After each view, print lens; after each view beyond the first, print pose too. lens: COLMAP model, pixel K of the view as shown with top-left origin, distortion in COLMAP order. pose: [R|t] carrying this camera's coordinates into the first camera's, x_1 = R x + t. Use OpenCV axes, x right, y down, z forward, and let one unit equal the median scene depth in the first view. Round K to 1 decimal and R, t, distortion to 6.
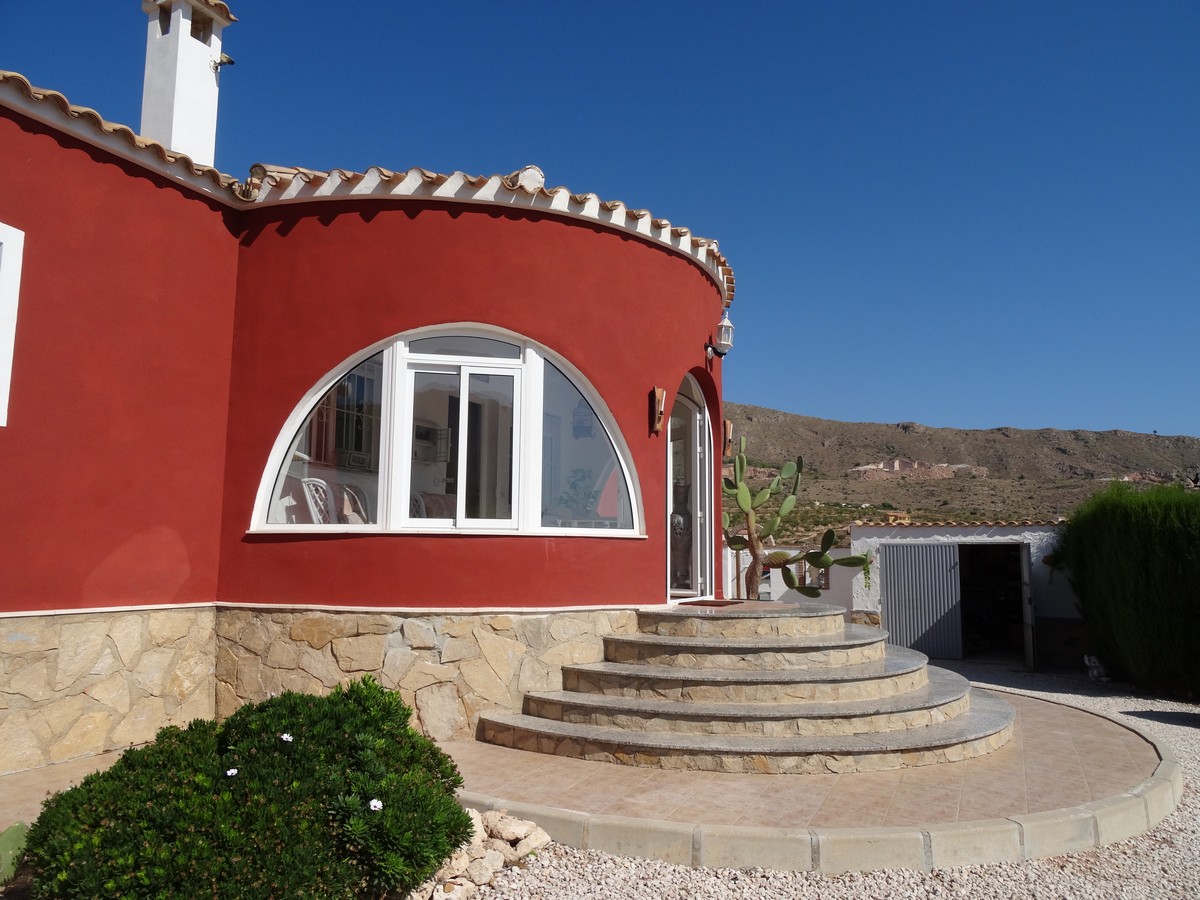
lens RADIAL K [[857.0, 0, 601.1], [0, 857.0, 448.8], [0, 0, 1]] dist [-0.003485, -0.002325]
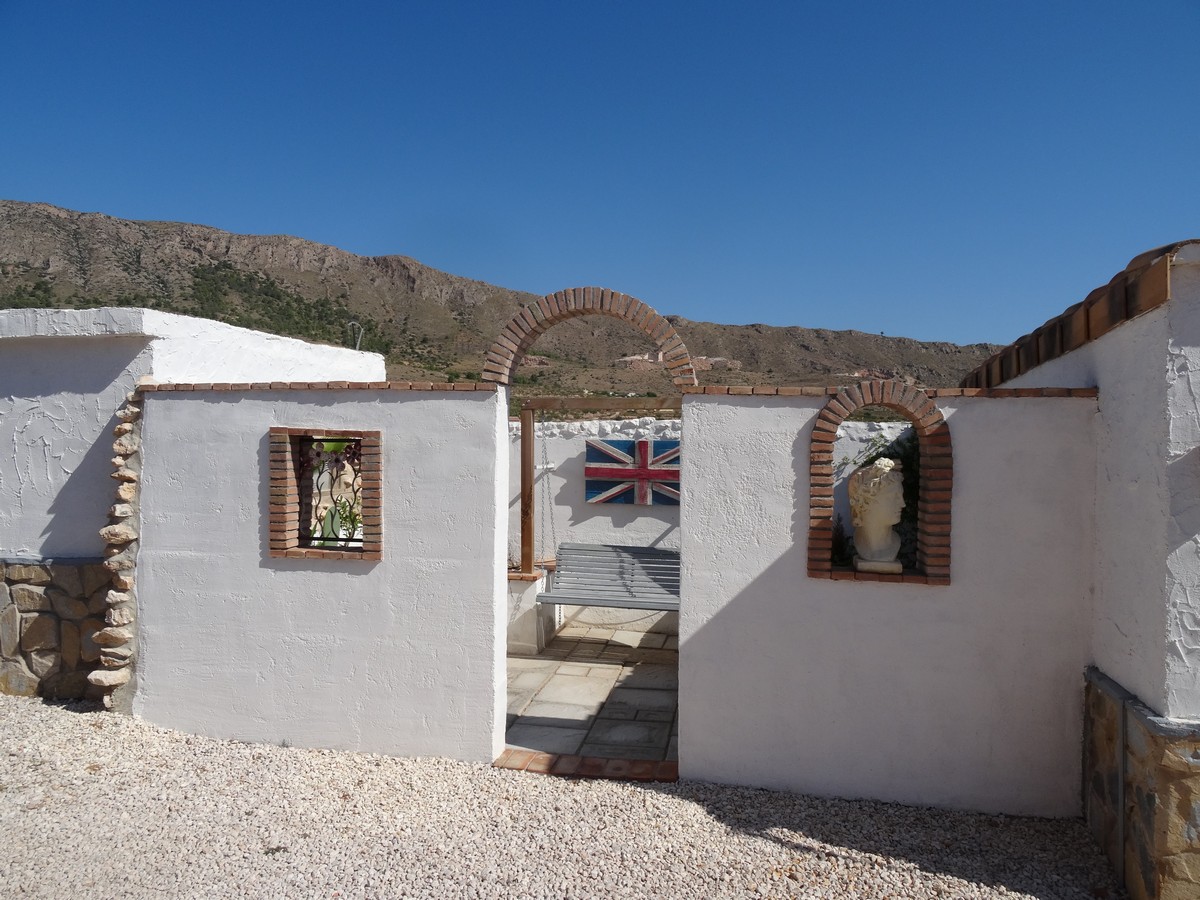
lens RADIAL K [[857.0, 0, 601.1], [0, 857.0, 448.8], [0, 0, 1]] dist [-0.003485, -0.002325]
pose [[0.964671, -0.001167, 0.263456, 0.354003], [-0.033216, 0.991472, 0.126019, 0.306394], [-0.261356, -0.130317, 0.956405, 2.374779]]
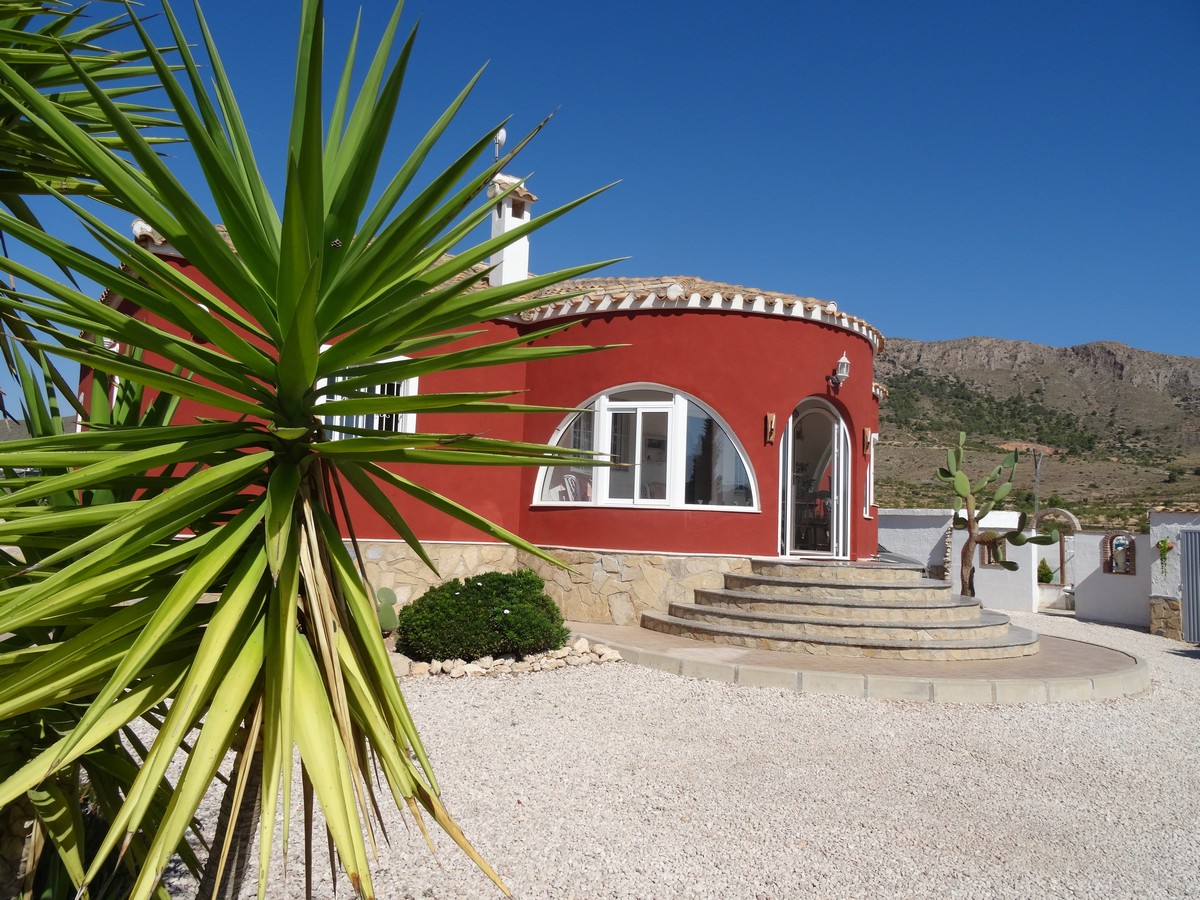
lens RADIAL K [[857.0, 0, 601.1], [0, 857.0, 448.8], [0, 0, 1]] dist [-0.003485, -0.002325]
pose [[0.877894, -0.020613, -0.478412, 0.579691], [0.029343, 0.999511, 0.010780, -0.037027], [0.477956, -0.023502, 0.878069, -0.513107]]
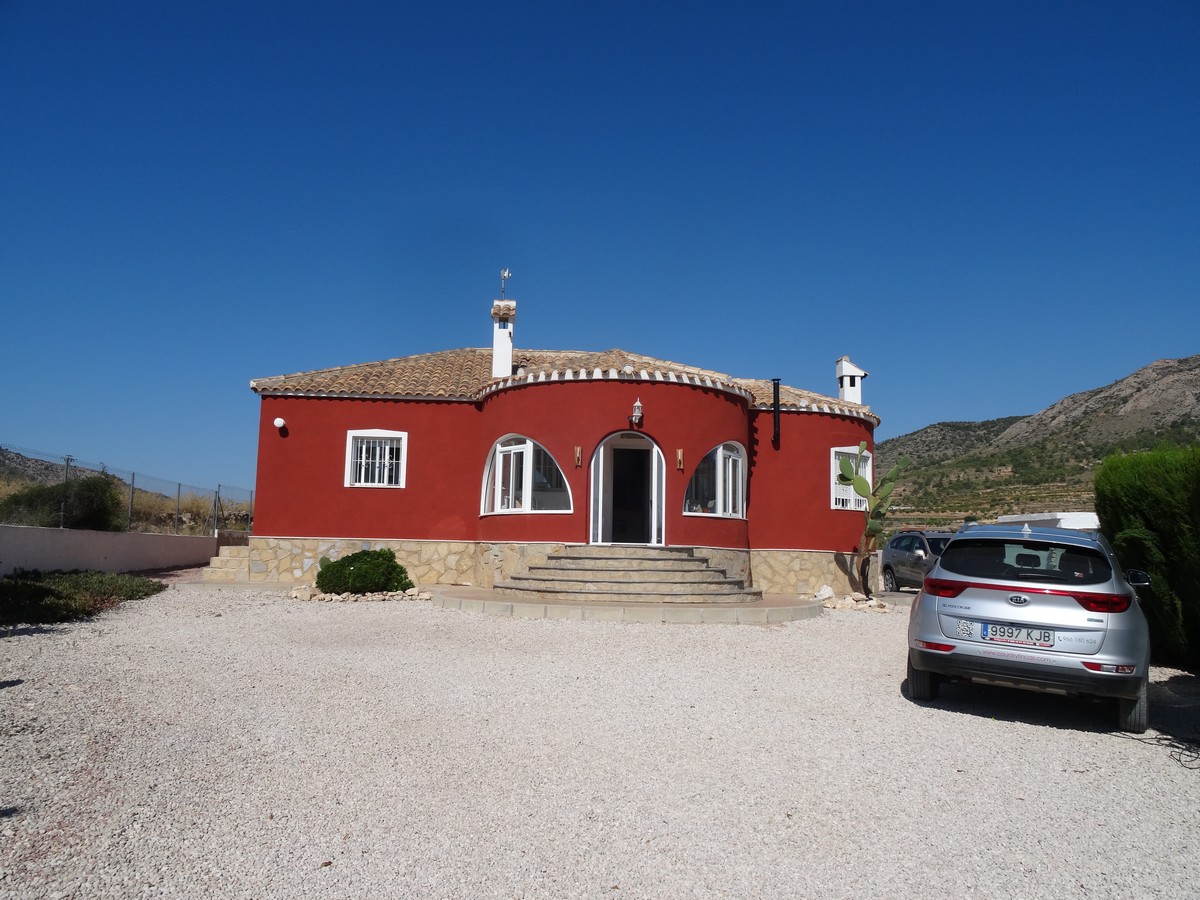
lens RADIAL K [[857.0, 0, 601.1], [0, 857.0, 448.8], [0, 0, 1]] dist [-0.003485, -0.002325]
pose [[0.504253, -0.104998, -0.857149, 2.230213], [0.091679, 0.993480, -0.067764, 0.102474], [0.858676, -0.044412, 0.510592, -0.098593]]
